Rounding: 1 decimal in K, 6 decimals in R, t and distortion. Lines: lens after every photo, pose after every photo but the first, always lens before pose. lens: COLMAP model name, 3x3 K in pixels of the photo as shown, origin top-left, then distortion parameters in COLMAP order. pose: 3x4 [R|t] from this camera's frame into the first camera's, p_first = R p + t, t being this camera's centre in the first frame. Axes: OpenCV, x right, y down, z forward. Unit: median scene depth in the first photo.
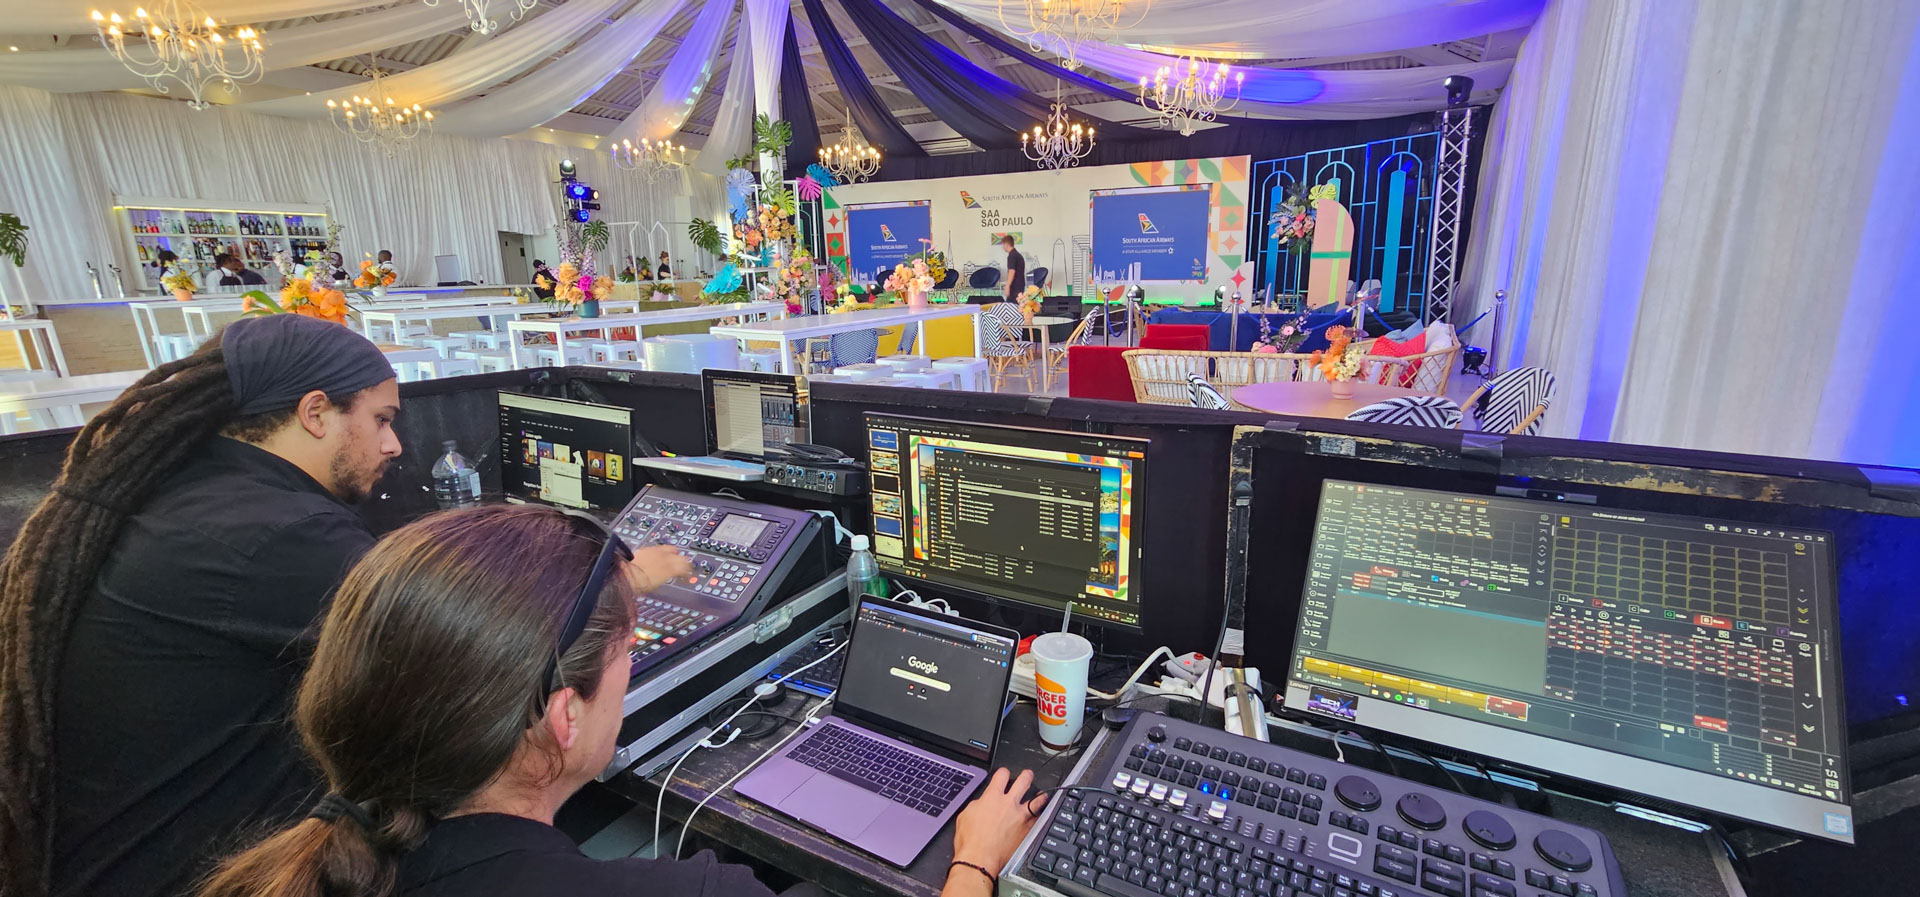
lens RADIAL K [[794.8, 0, 962.8], [0, 794.8, 464.2], [0, 0, 1]] dist [-0.000338, 0.000571]
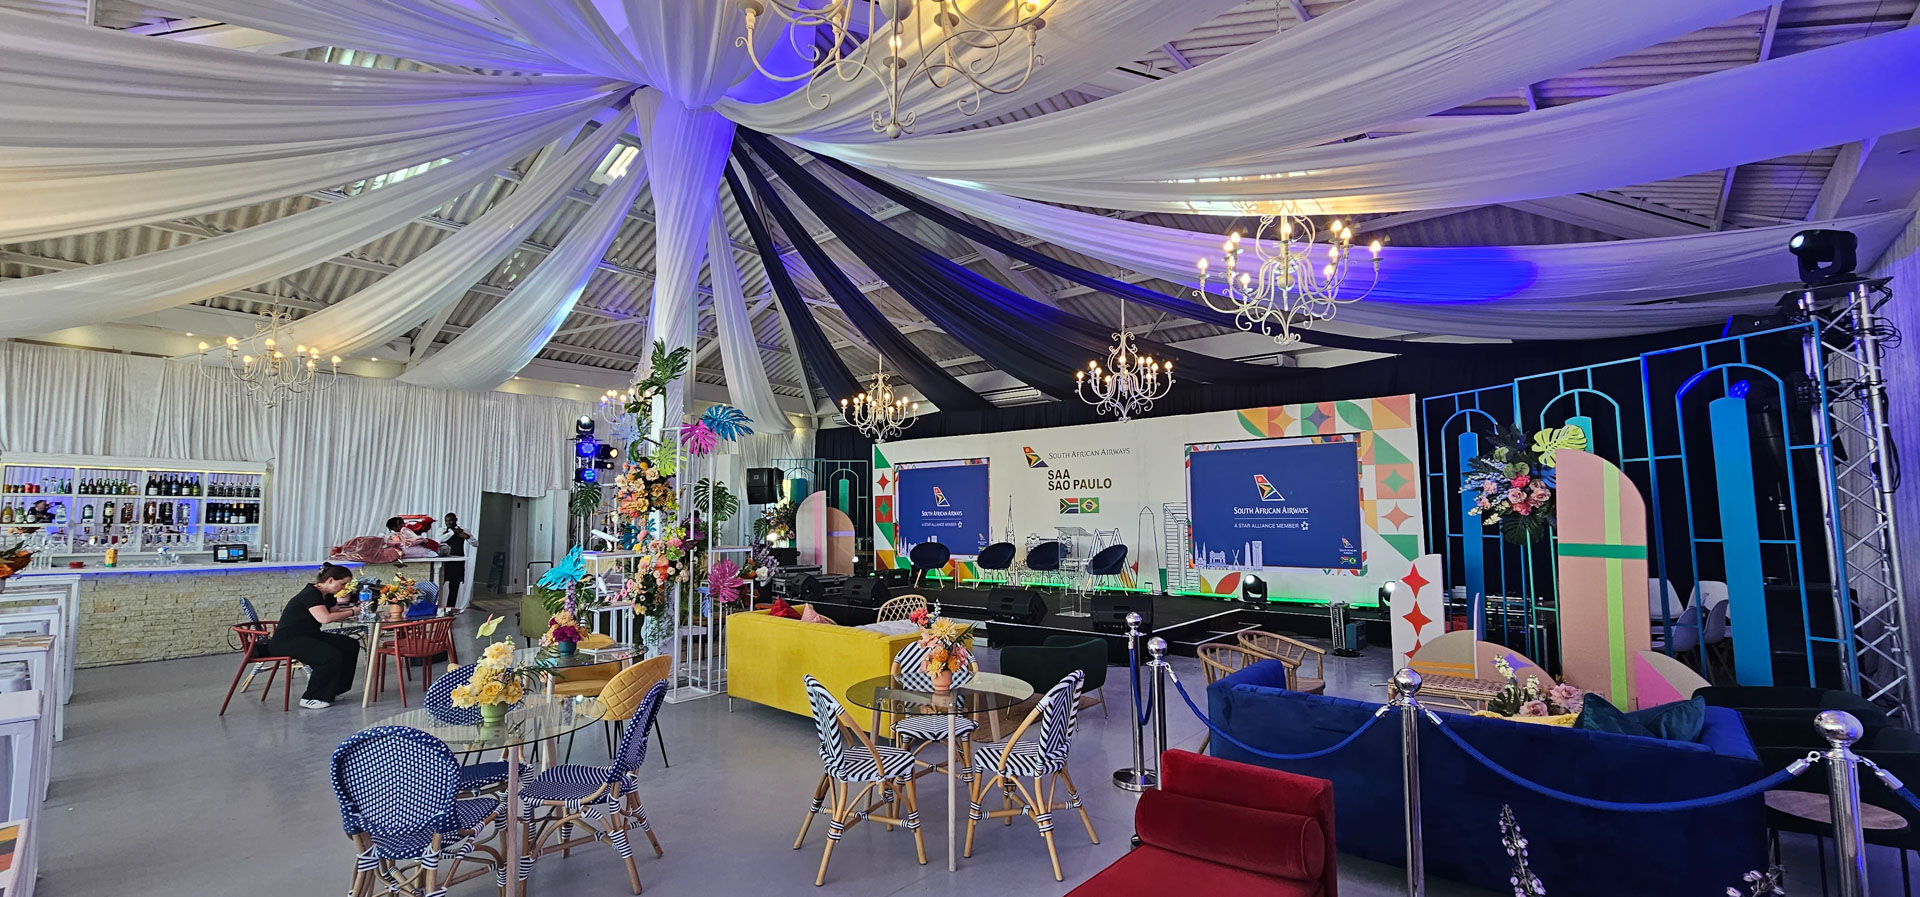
lens RADIAL K [[794.8, 0, 962.8], [0, 794.8, 464.2], [0, 0, 1]] dist [-0.000338, 0.000571]
pose [[0.980681, -0.000211, -0.195616, 0.110338], [-0.060858, 0.950044, -0.306124, -0.094843], [0.185908, 0.312115, 0.931677, 0.299536]]
